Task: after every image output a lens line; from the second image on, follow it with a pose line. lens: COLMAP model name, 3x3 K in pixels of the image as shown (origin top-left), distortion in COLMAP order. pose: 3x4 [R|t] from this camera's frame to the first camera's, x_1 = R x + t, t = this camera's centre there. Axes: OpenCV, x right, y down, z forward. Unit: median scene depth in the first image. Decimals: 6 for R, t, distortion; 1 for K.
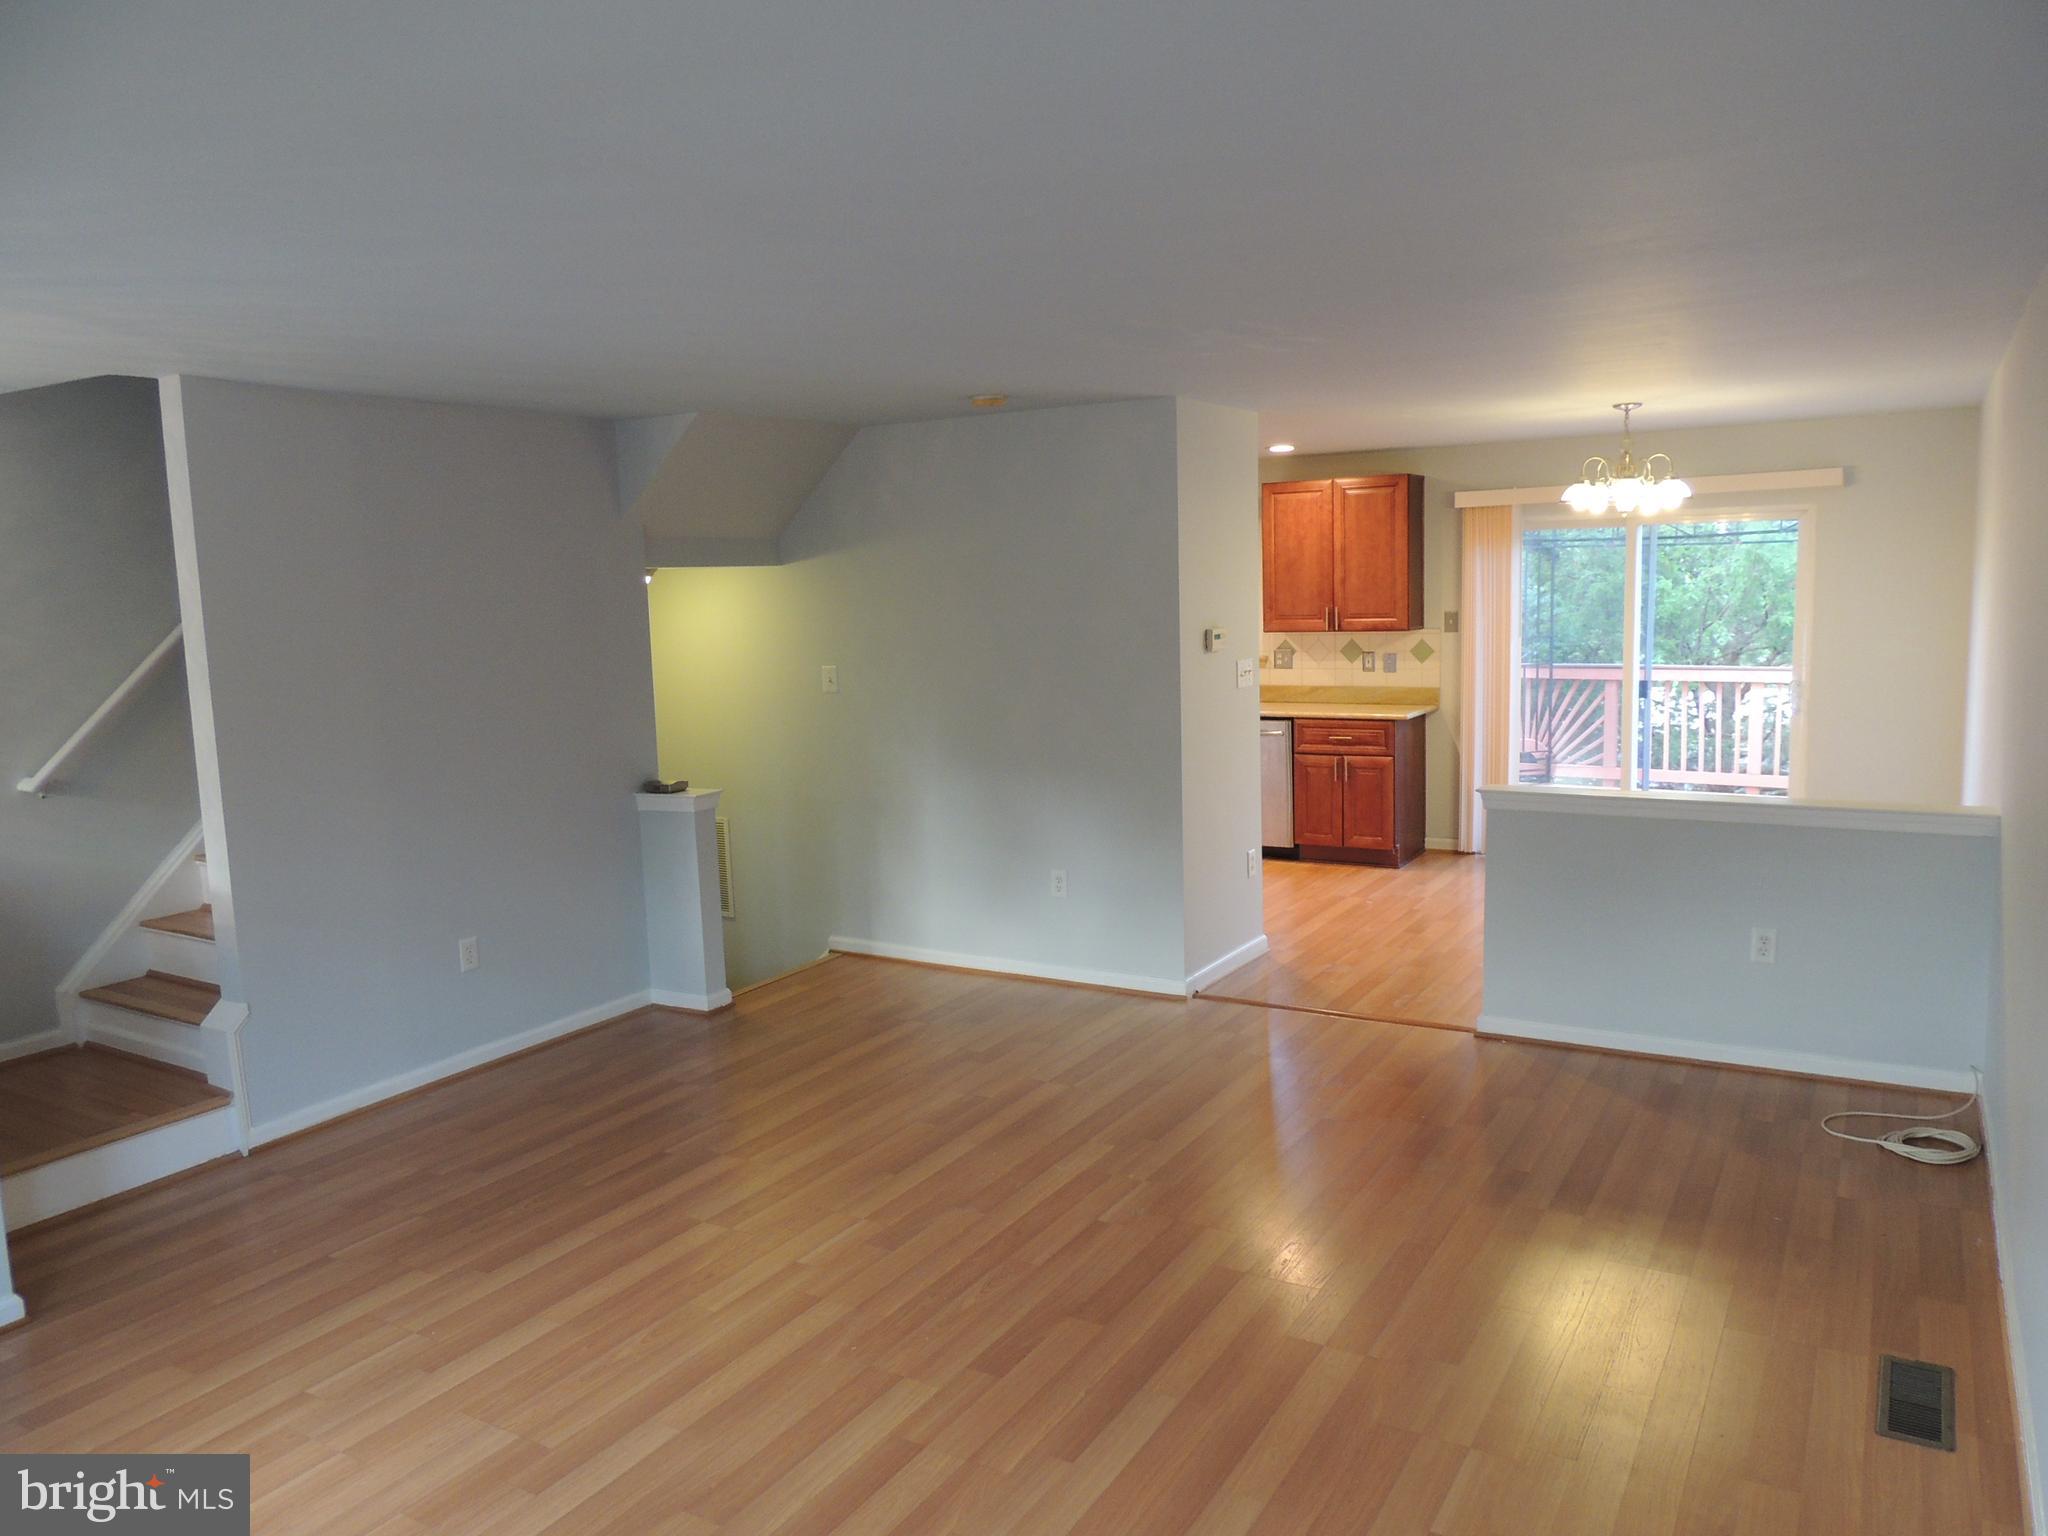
lens RADIAL K [[1464.5, 0, 1021.0], [0, 1464.5, 771.3], [0, 0, 1]] dist [-0.023889, -0.000070]
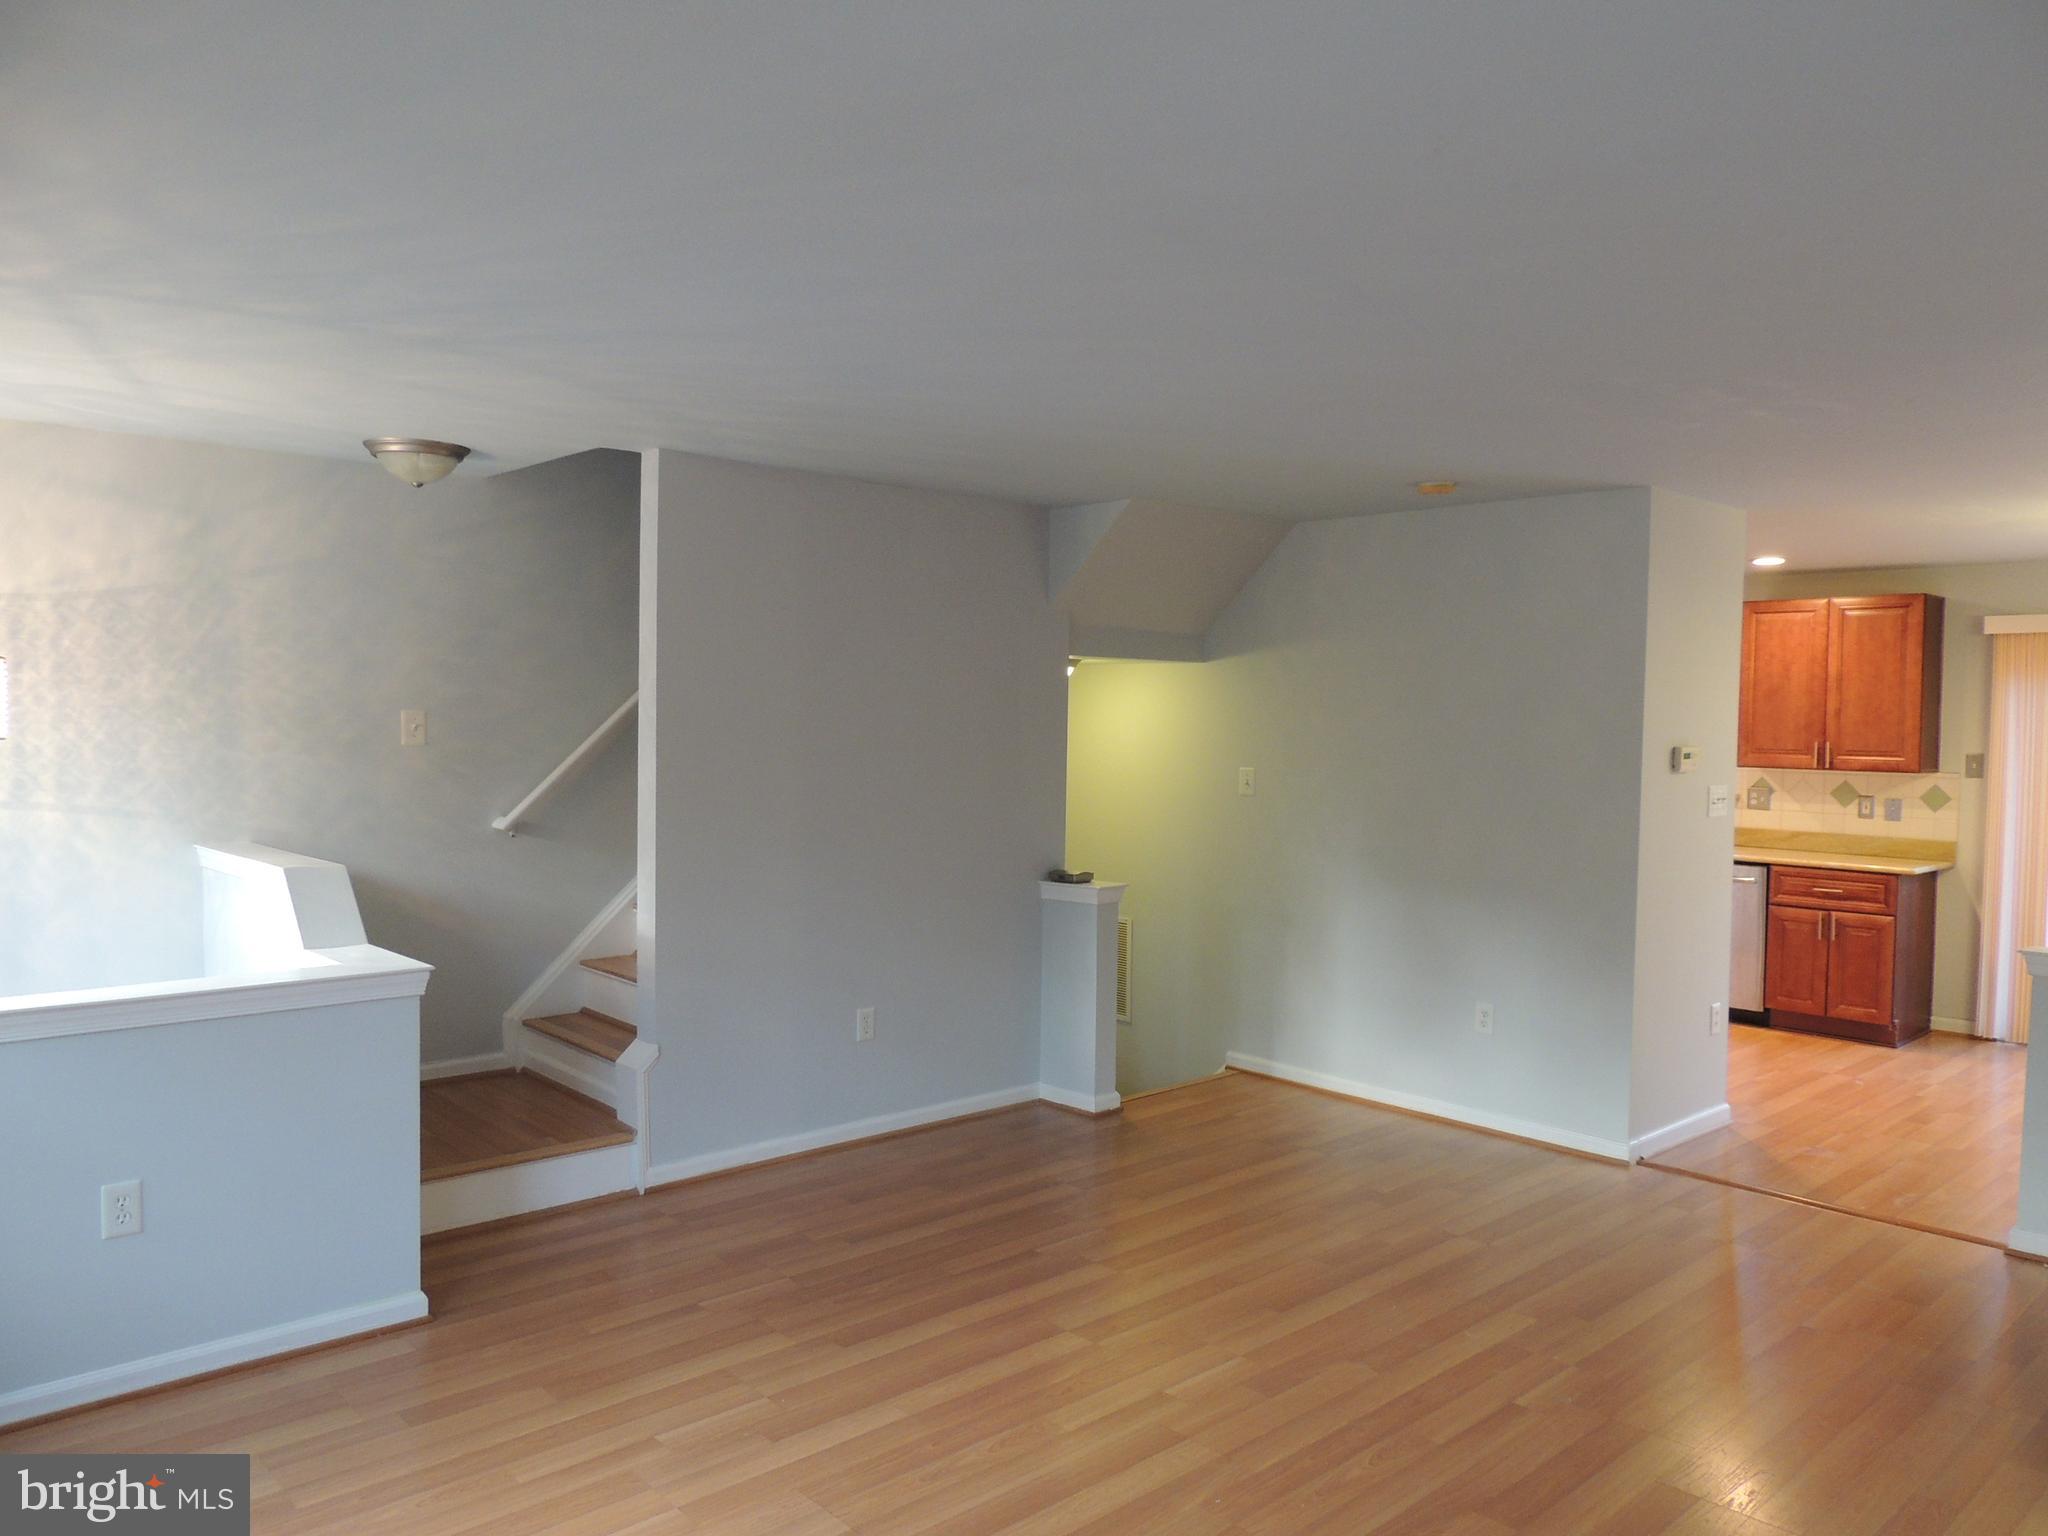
lens RADIAL K [[1464.5, 0, 1012.6], [0, 1464.5, 771.6], [0, 0, 1]] dist [-0.023889, -0.000070]
pose [[0.956584, 0.057710, -0.285686, -0.004039], [-0.082658, 0.993672, -0.076045, 0.018721], [0.279490, 0.096357, 0.955301, 0.044787]]
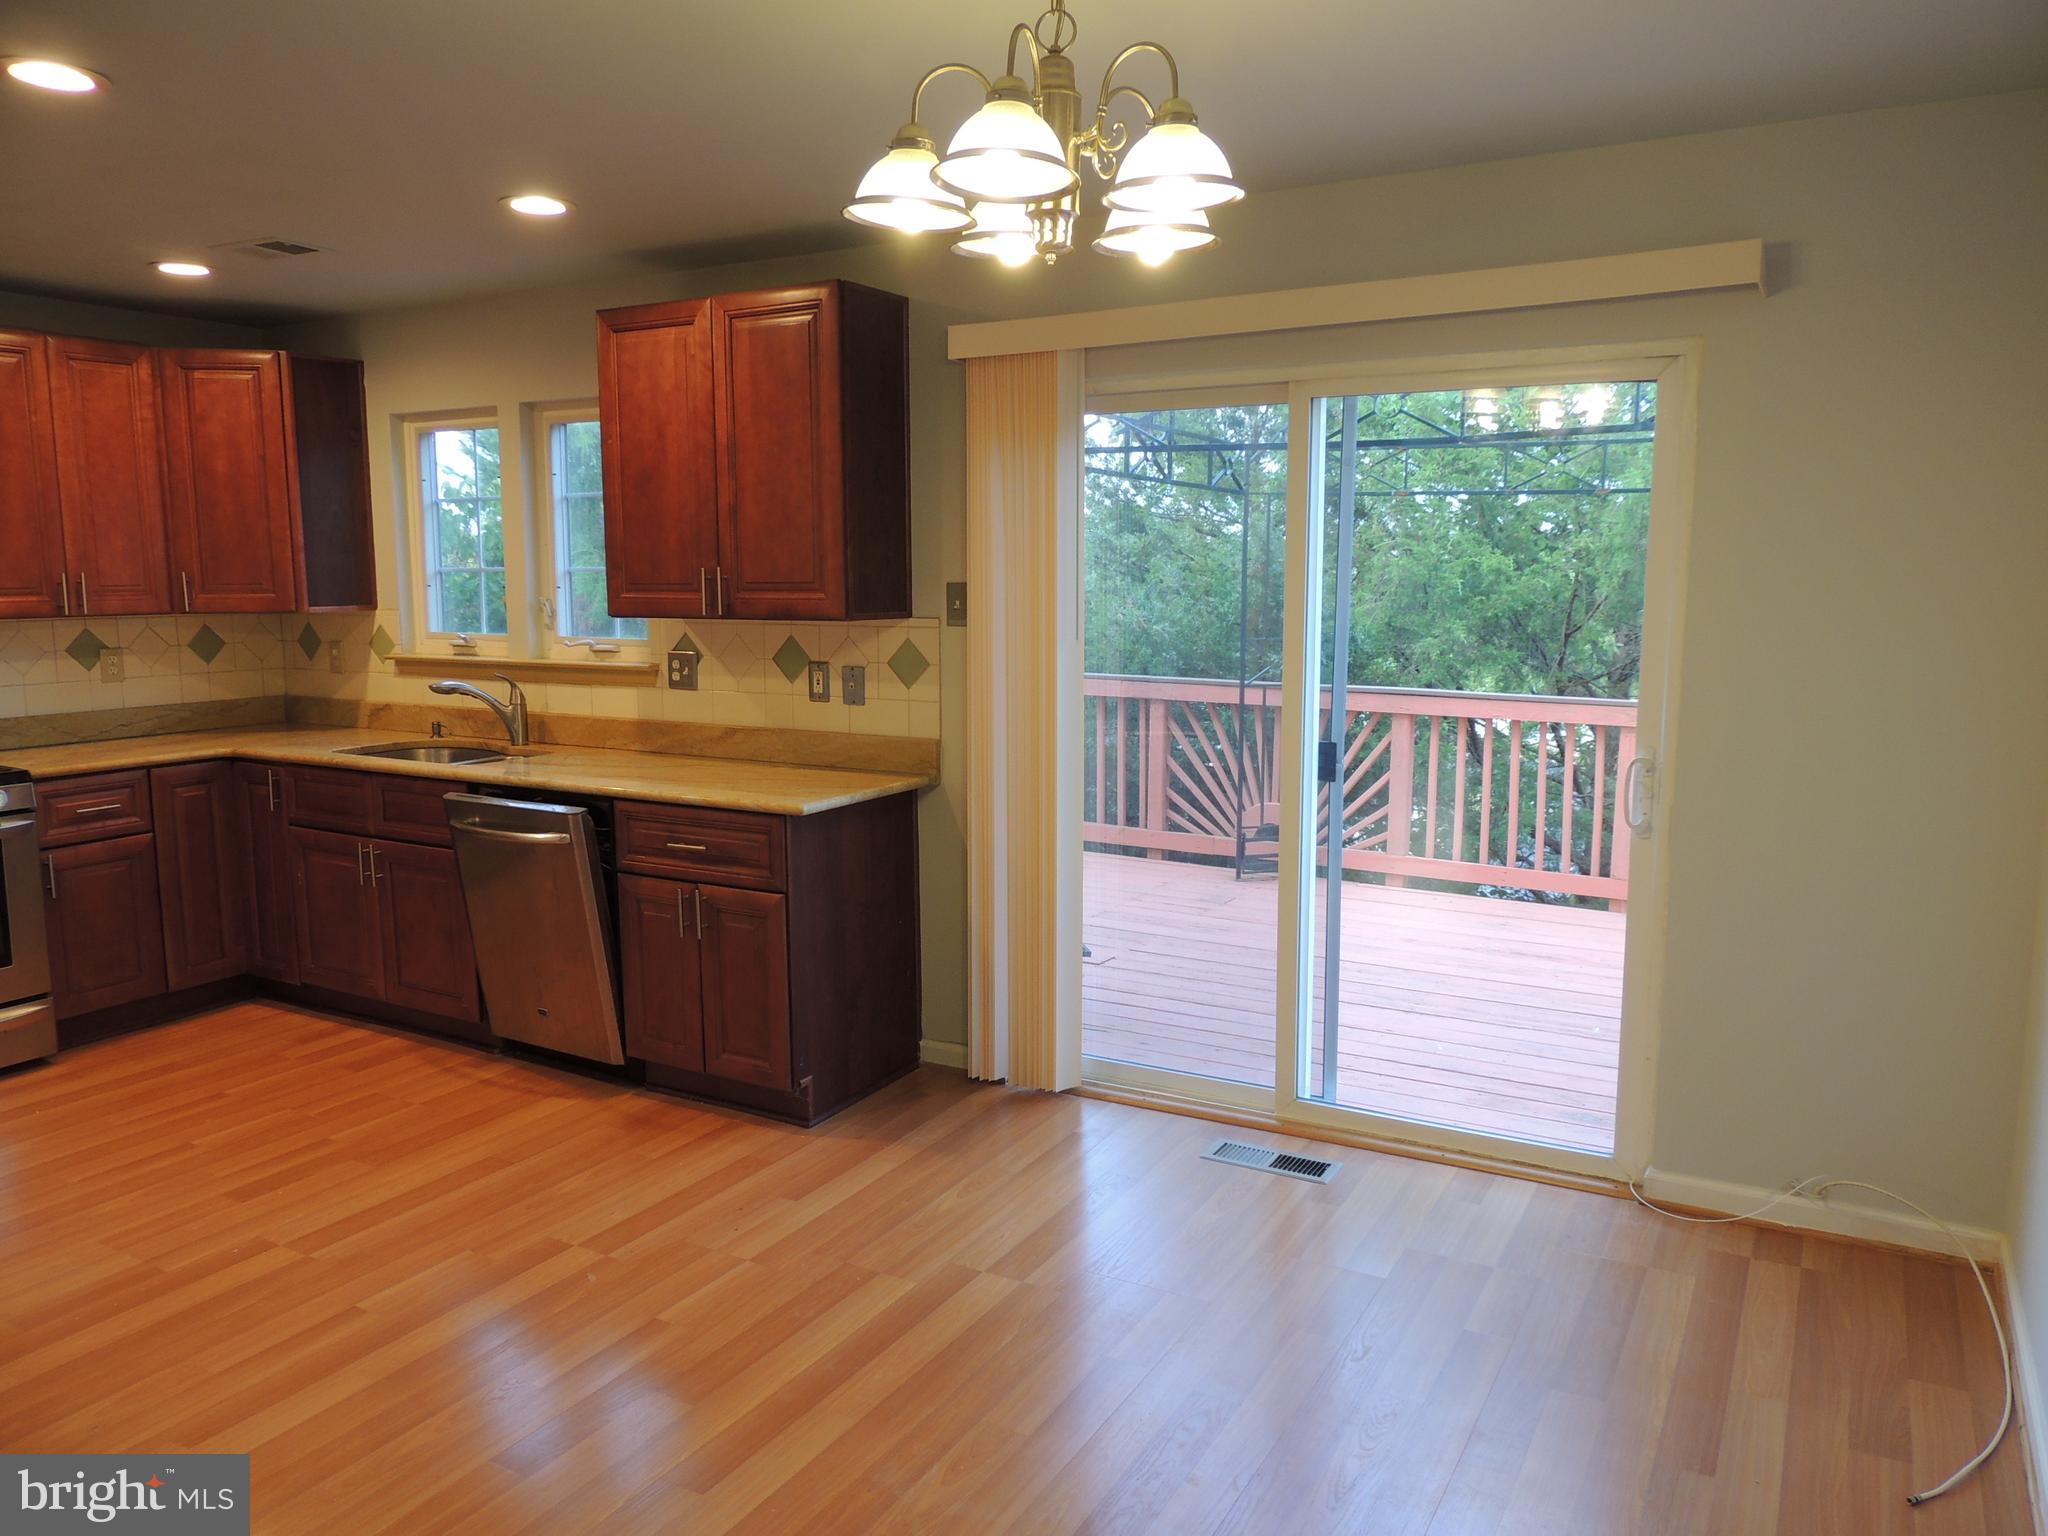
lens RADIAL K [[1464.5, 0, 1034.9], [0, 1464.5, 774.3], [0, 0, 1]] dist [-0.023889, -0.000070]
pose [[0.999036, 0.024302, 0.036553, 0.456771], [-0.024607, 0.999666, 0.007928, -0.076612], [-0.036348, -0.008820, 0.999300, 0.780976]]
